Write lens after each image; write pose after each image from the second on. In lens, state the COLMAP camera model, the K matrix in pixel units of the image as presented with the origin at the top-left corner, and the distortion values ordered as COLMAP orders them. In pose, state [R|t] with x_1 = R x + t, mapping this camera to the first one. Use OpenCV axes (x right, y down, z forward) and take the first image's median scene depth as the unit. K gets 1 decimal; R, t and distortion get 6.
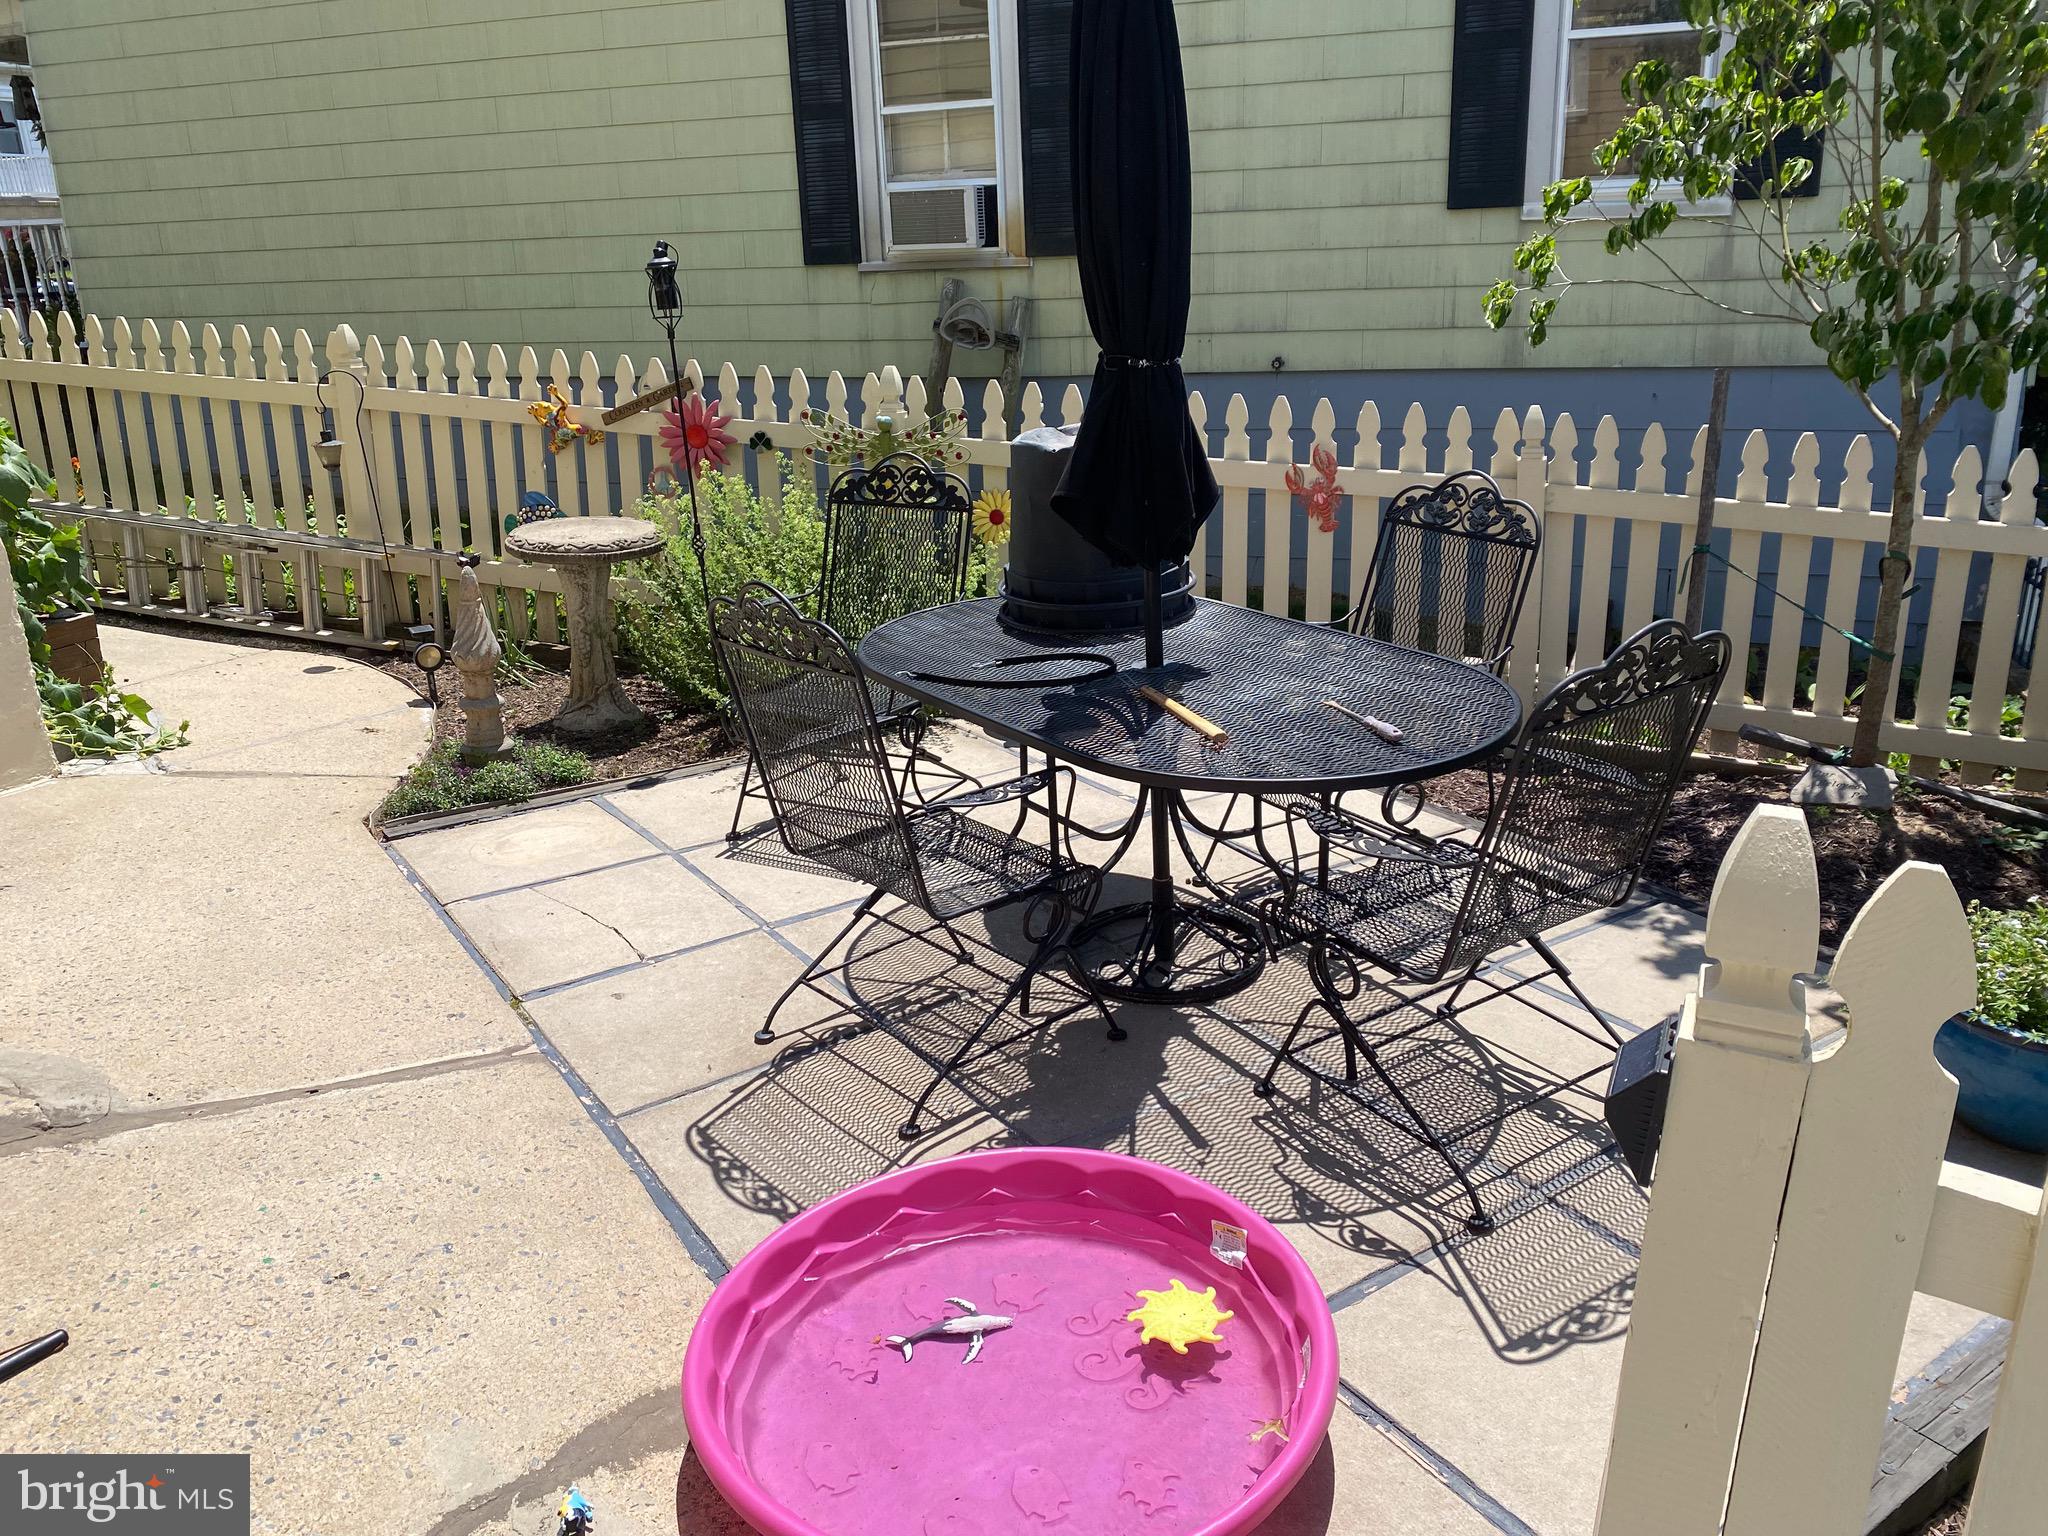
lens RADIAL K [[1566.3, 0, 1024.0], [0, 1566.3, 768.0], [0, 0, 1]] dist [0.027964, -0.002501]
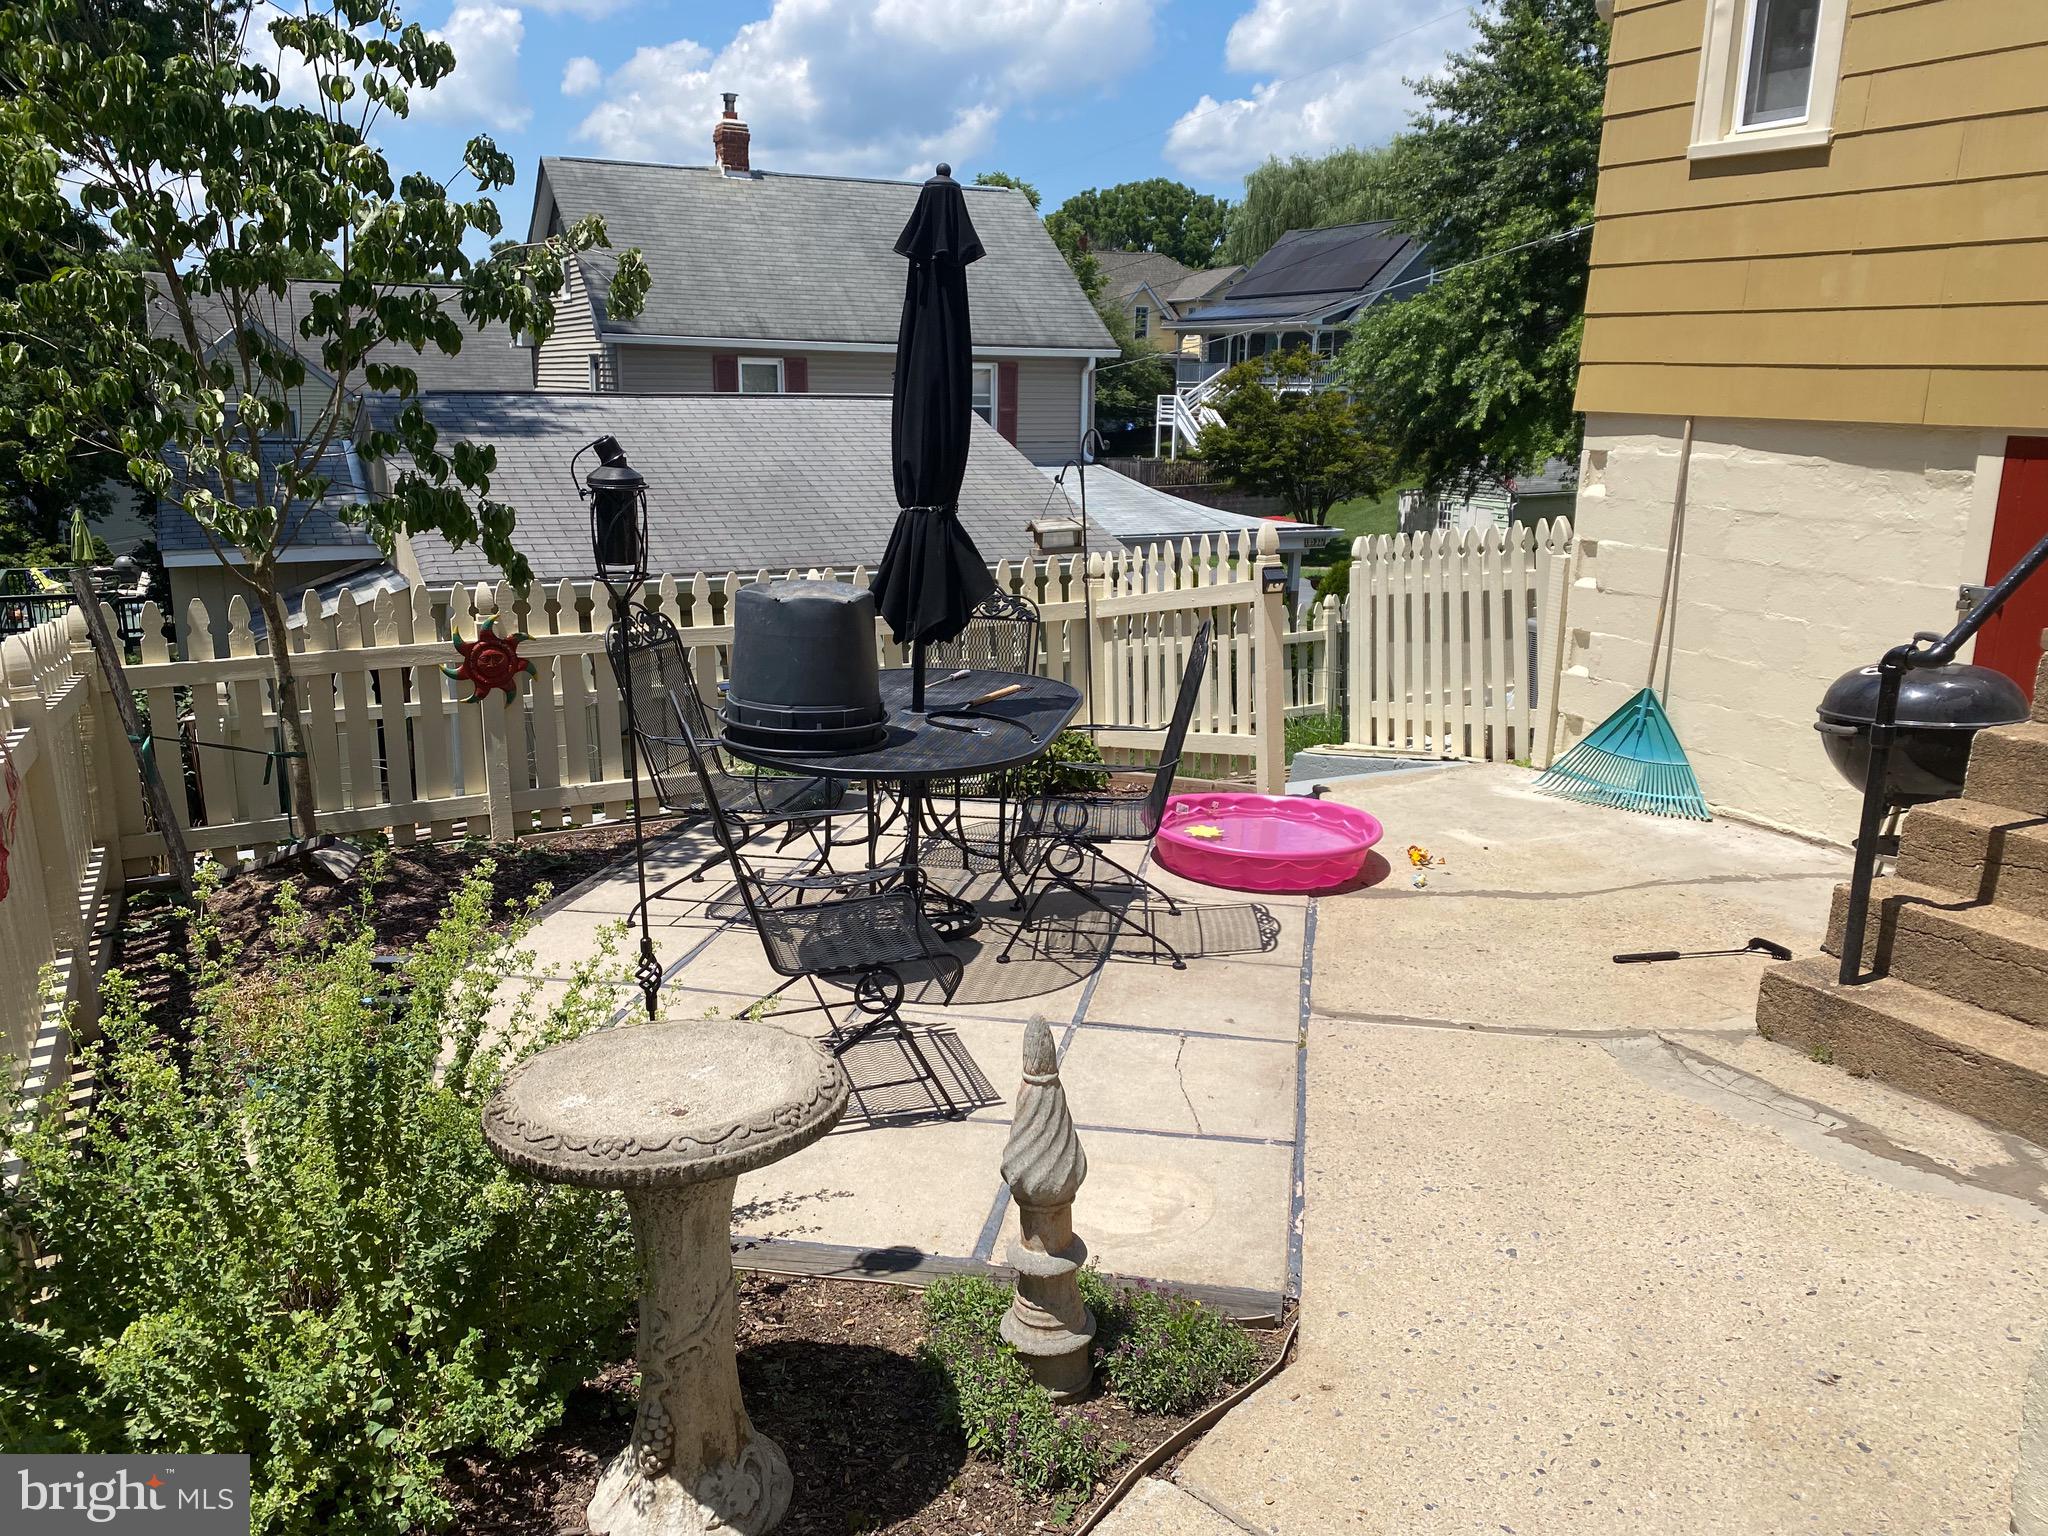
lens RADIAL K [[1566.3, 0, 1024.0], [0, 1566.3, 768.0], [0, 0, 1]] dist [0.027964, -0.002501]
pose [[-0.710445, -0.138842, 0.689921, -0.962743], [0.242157, 0.872252, 0.424896, -0.587392], [-0.660779, 0.468934, -0.586065, 1.733889]]
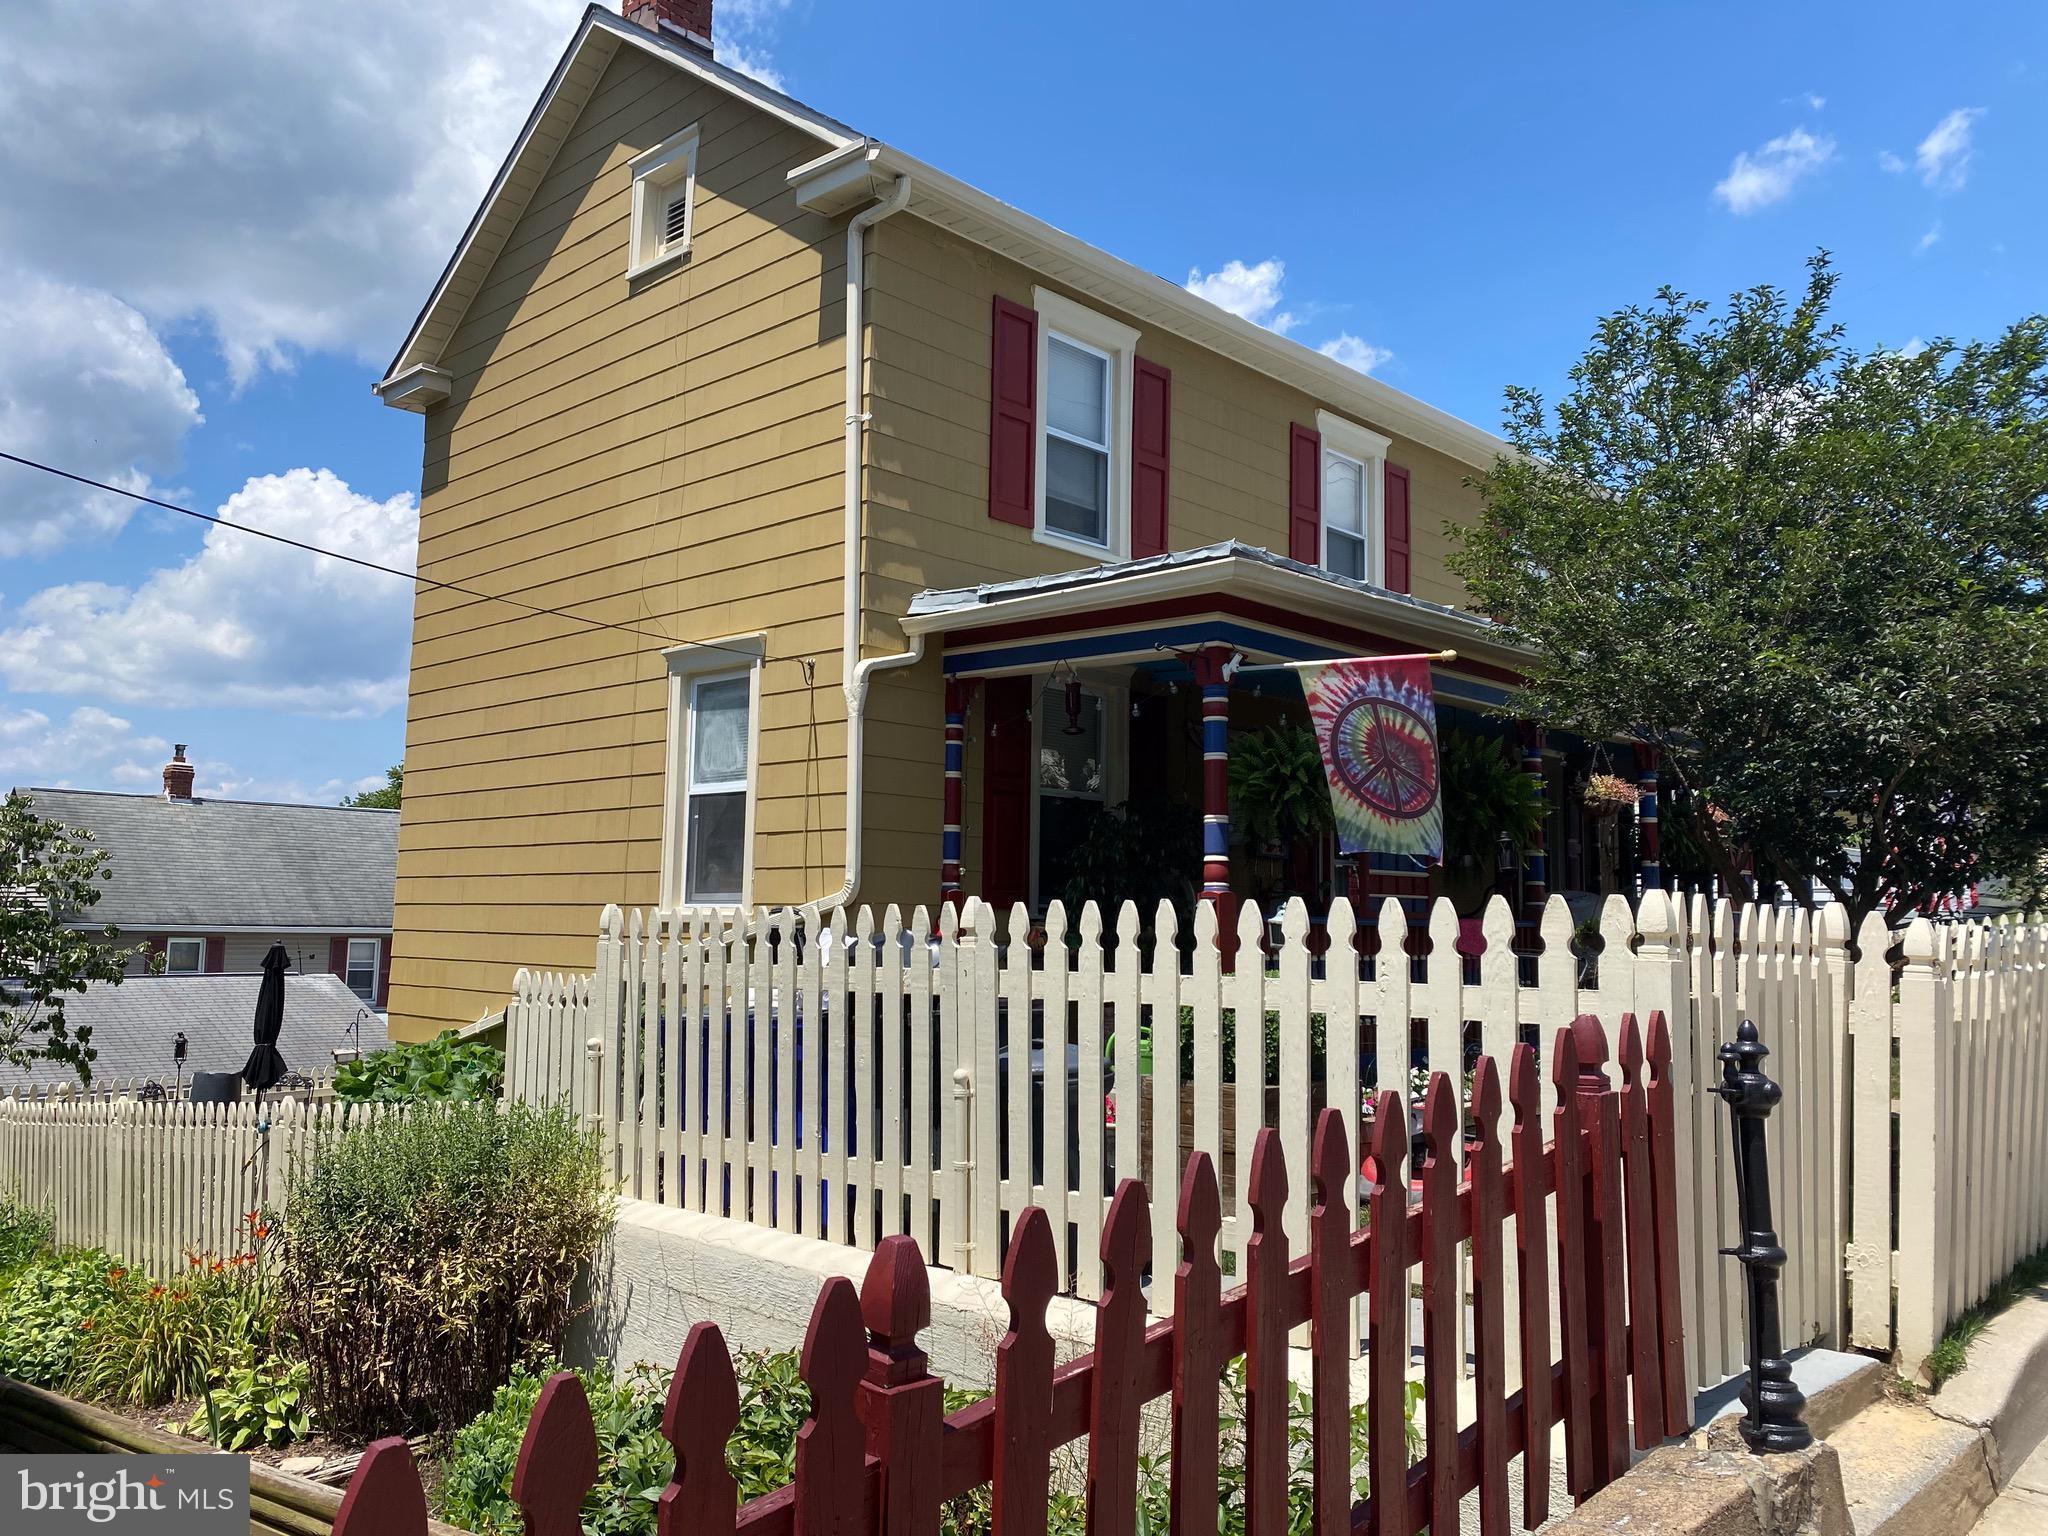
lens RADIAL K [[1566.3, 0, 1024.0], [0, 1566.3, 768.0], [0, 0, 1]] dist [0.027964, -0.002501]
pose [[-0.902092, 0.063185, 0.426892, -2.010458], [0.153107, 0.971731, 0.179712, -0.905892], [-0.403469, 0.227477, -0.886266, 2.486326]]
